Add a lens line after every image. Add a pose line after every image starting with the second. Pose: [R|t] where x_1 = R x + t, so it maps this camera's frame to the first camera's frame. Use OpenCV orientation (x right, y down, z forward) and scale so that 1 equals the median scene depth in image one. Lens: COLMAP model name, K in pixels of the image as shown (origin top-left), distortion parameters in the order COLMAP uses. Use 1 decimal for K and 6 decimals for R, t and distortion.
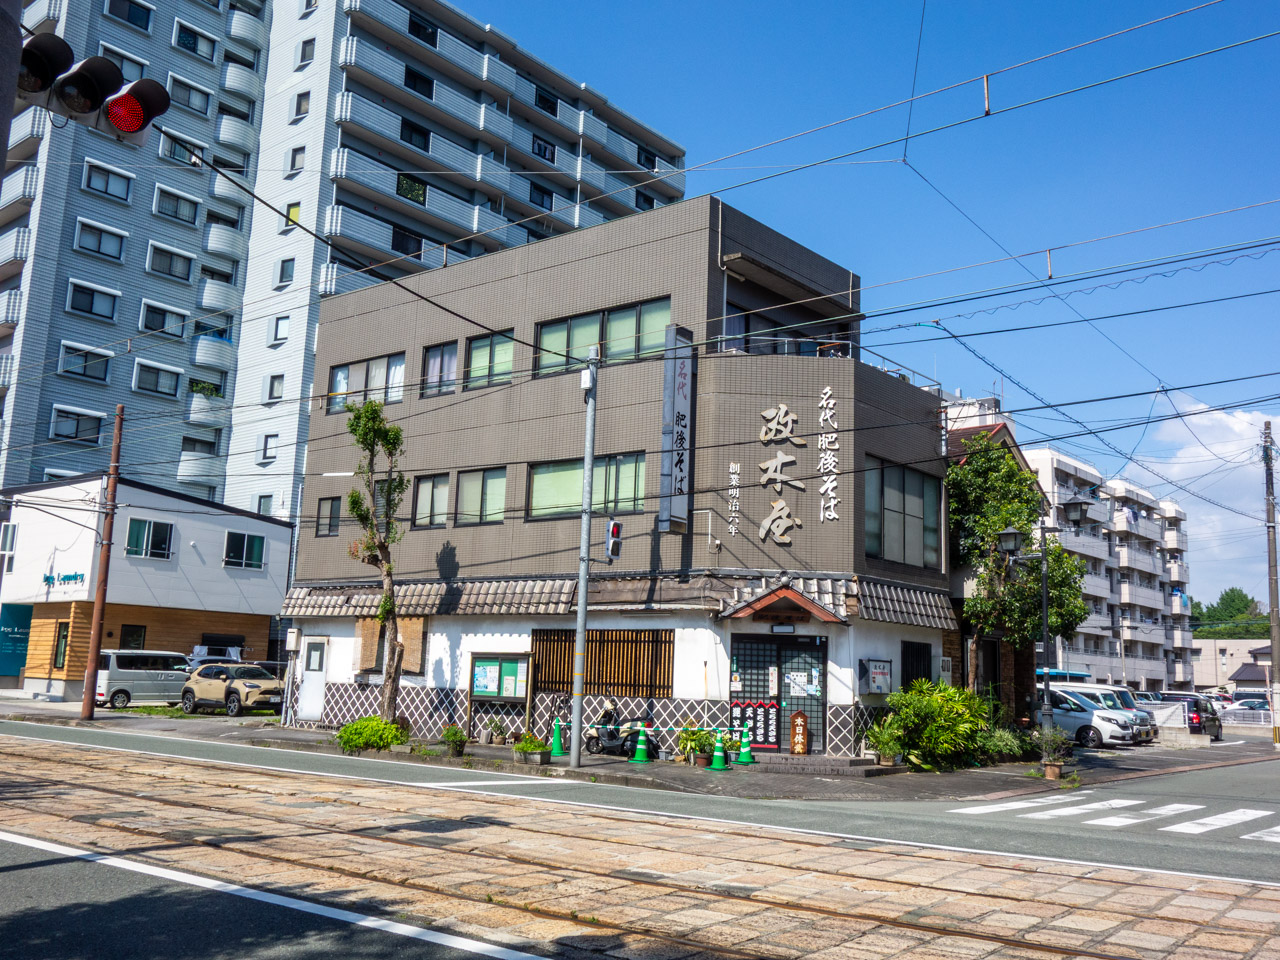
lens RADIAL K [[1150.7, 0, 640.1], [0, 1150.7, 496.4], [0, 0, 1]] dist [0.008944, -0.022390]
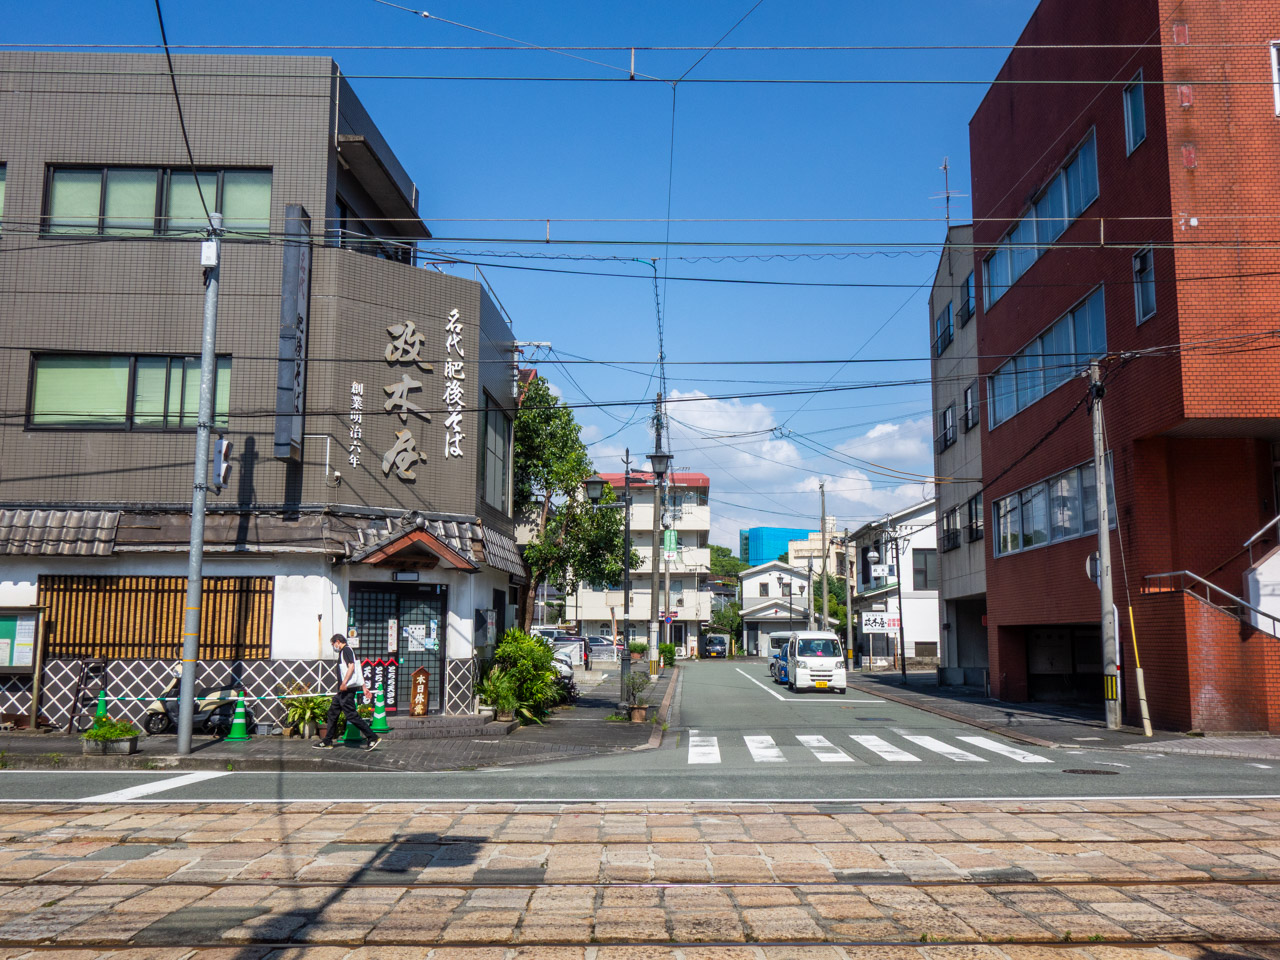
lens RADIAL K [[1150.7, 0, 640.1], [0, 1150.7, 496.4], [0, 0, 1]] dist [0.008944, -0.022390]
pose [[0.785053, 0.045261, 0.617773, -0.281581], [-0.075831, 0.996848, 0.023330, 0.019691], [-0.614770, -0.065162, 0.786010, 0.198525]]
